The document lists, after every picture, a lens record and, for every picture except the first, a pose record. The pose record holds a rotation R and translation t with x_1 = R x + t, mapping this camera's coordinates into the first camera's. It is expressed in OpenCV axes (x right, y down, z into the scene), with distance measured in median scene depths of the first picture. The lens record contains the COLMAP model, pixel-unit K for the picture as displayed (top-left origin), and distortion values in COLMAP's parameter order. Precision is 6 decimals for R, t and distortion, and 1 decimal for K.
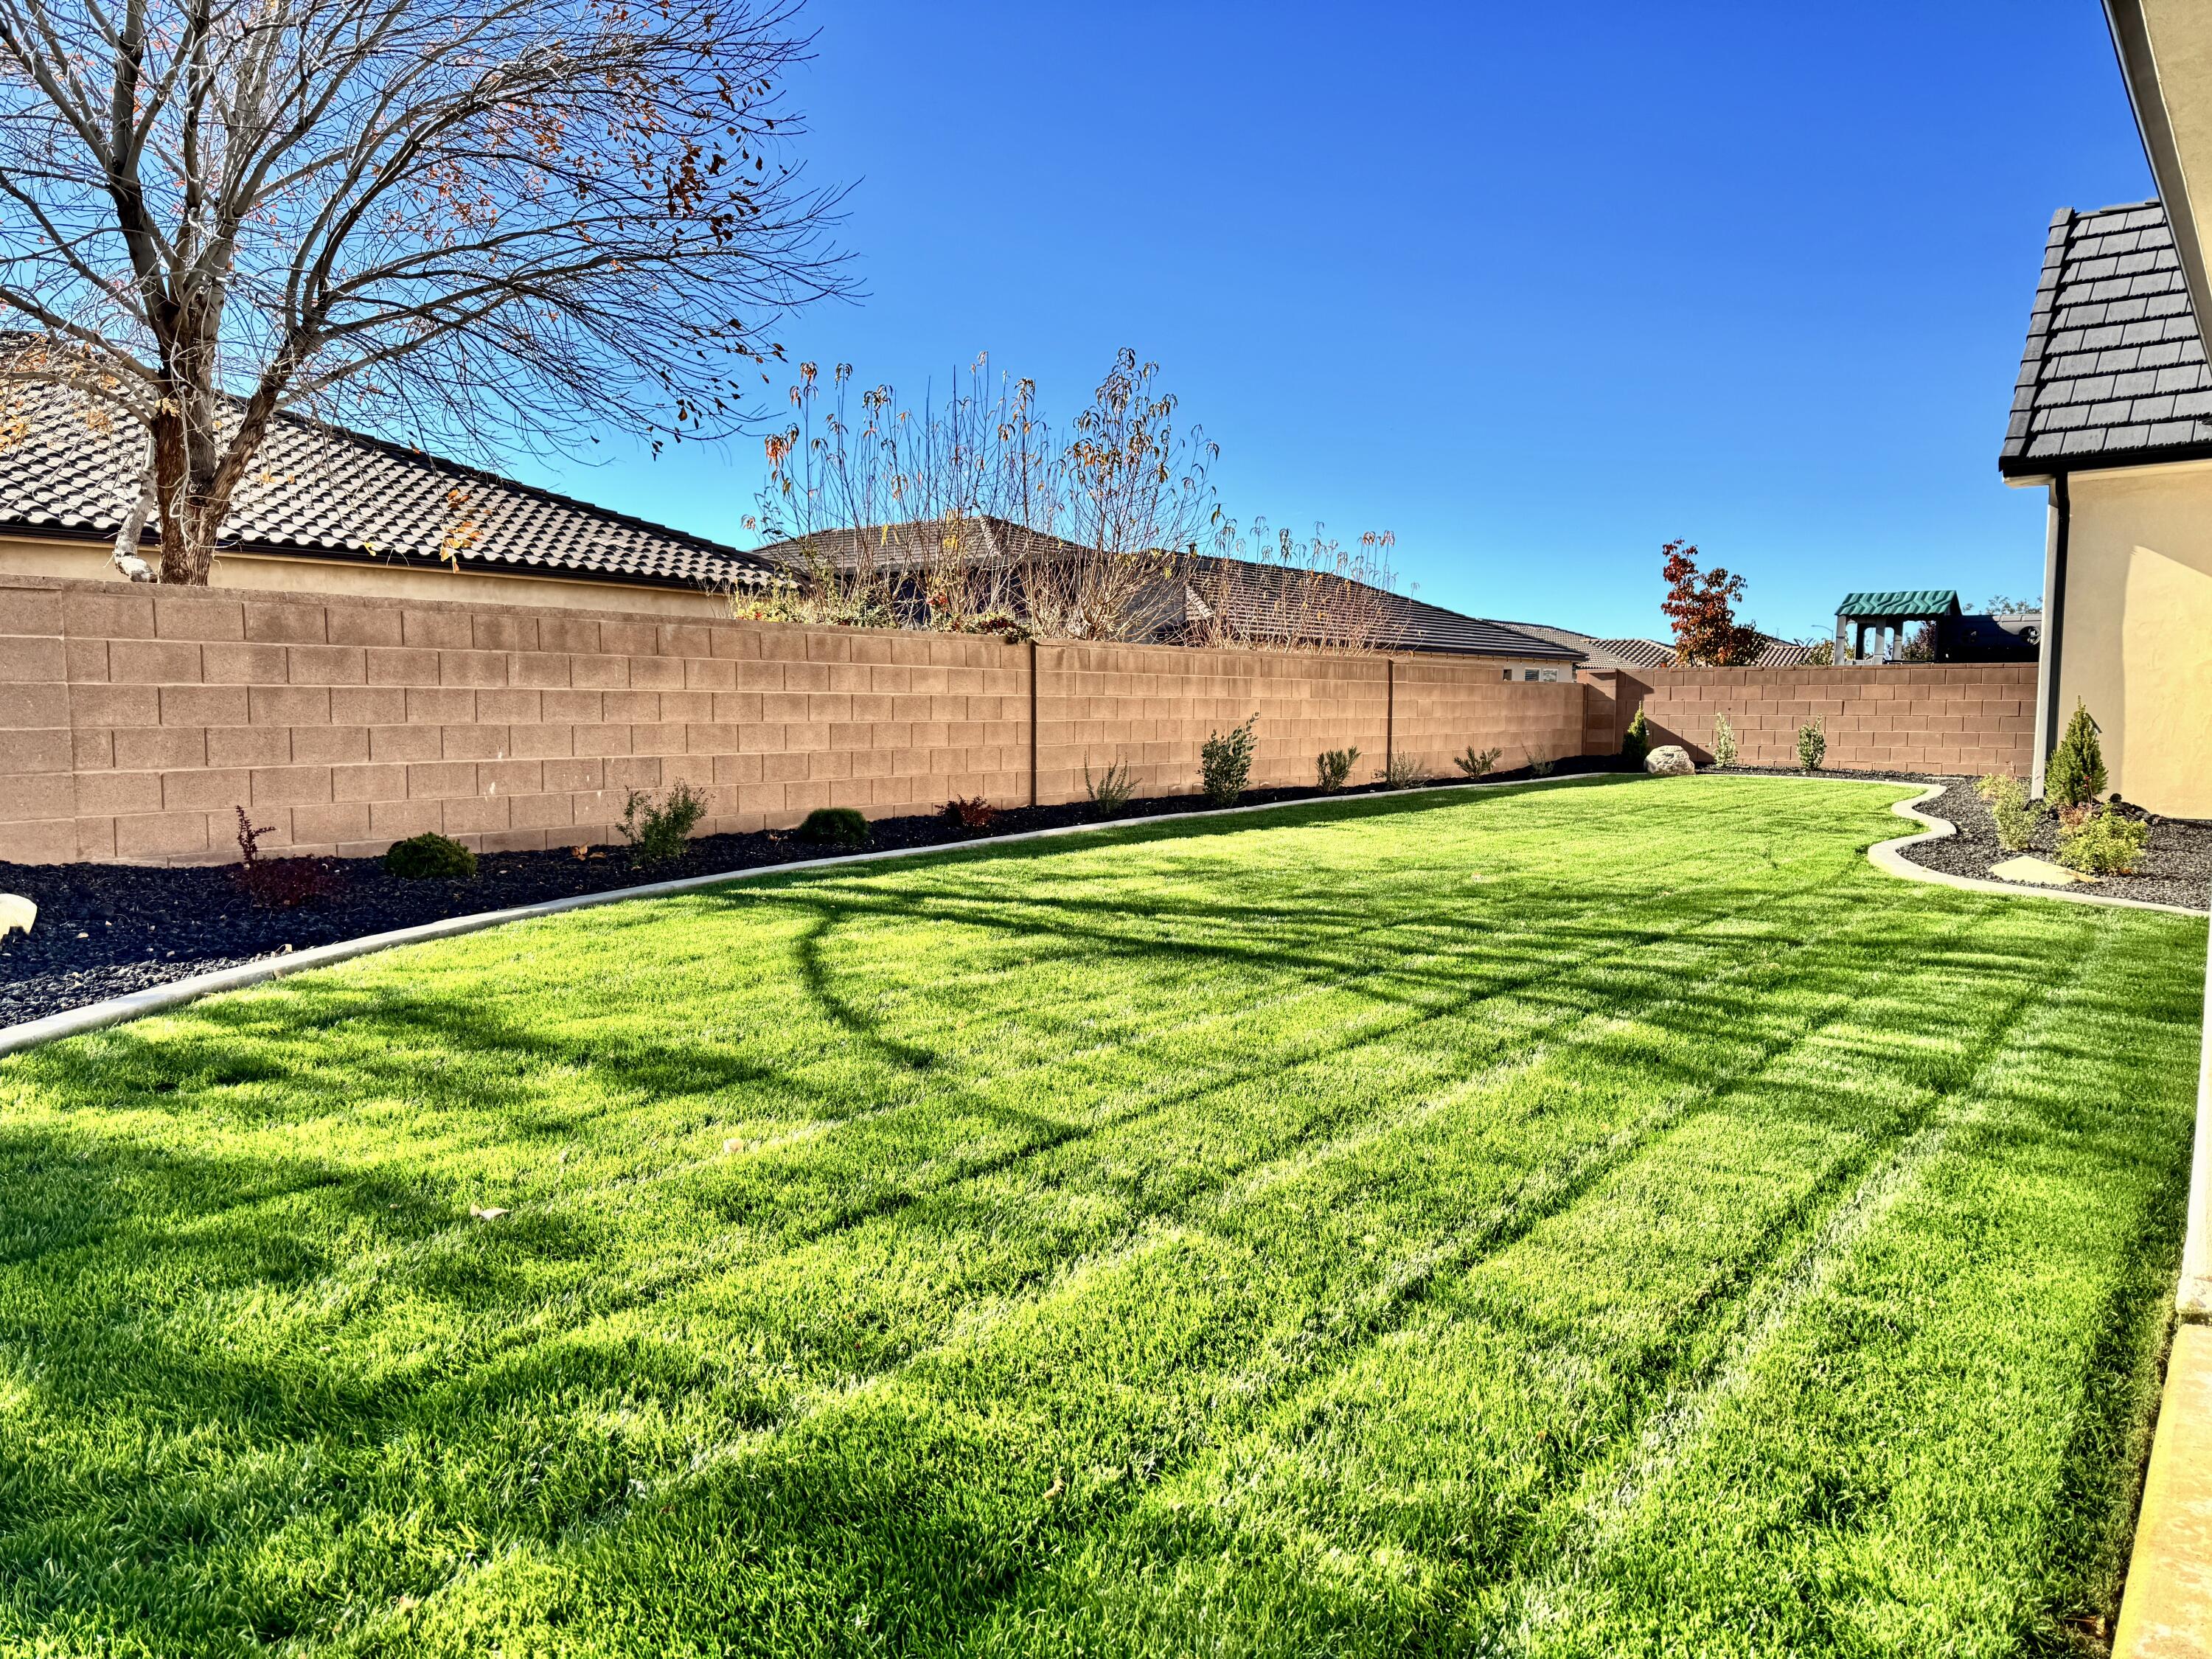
lens RADIAL K [[1516.8, 0, 1099.6], [0, 1516.8, 830.2], [0, 0, 1]] dist [0.039232, -0.044352]
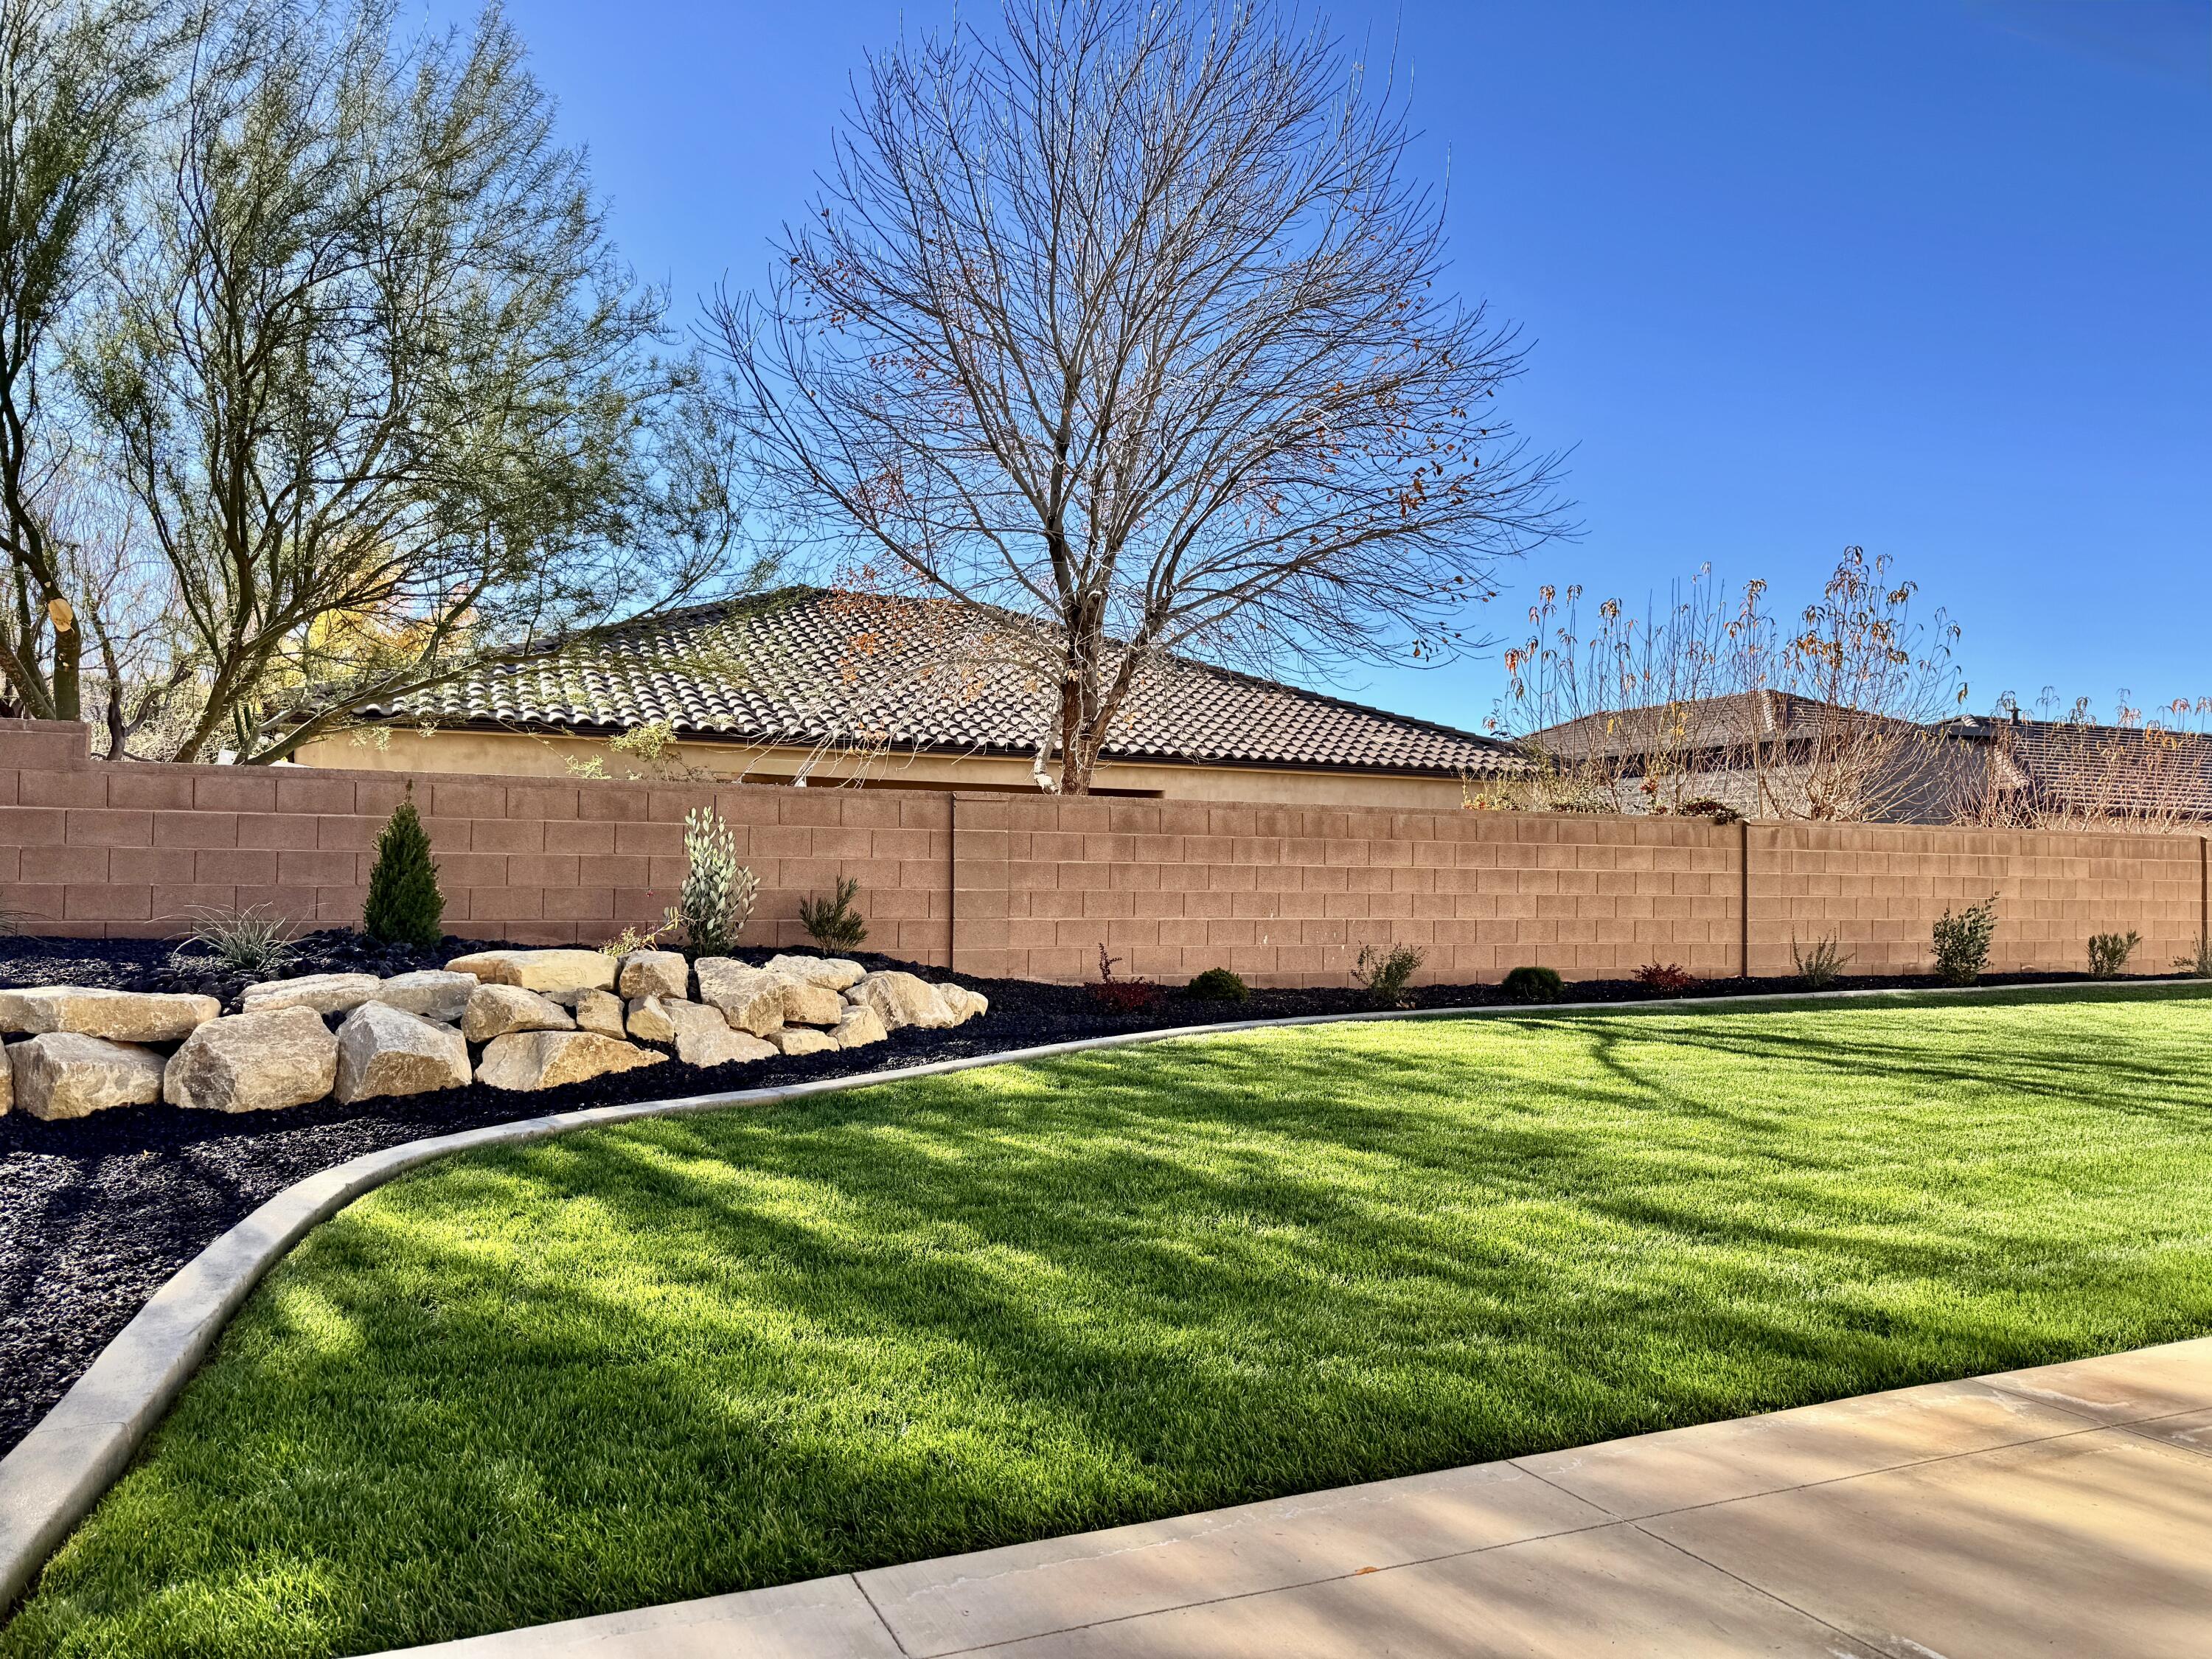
lens RADIAL K [[1516.8, 0, 1096.6], [0, 1516.8, 831.7], [0, 0, 1]] dist [0.039232, -0.044352]
pose [[0.871104, -0.005744, -0.491065, 0.088283], [-0.050460, 0.993592, -0.101133, 0.014091], [0.488500, 0.112876, 0.865232, -0.161673]]
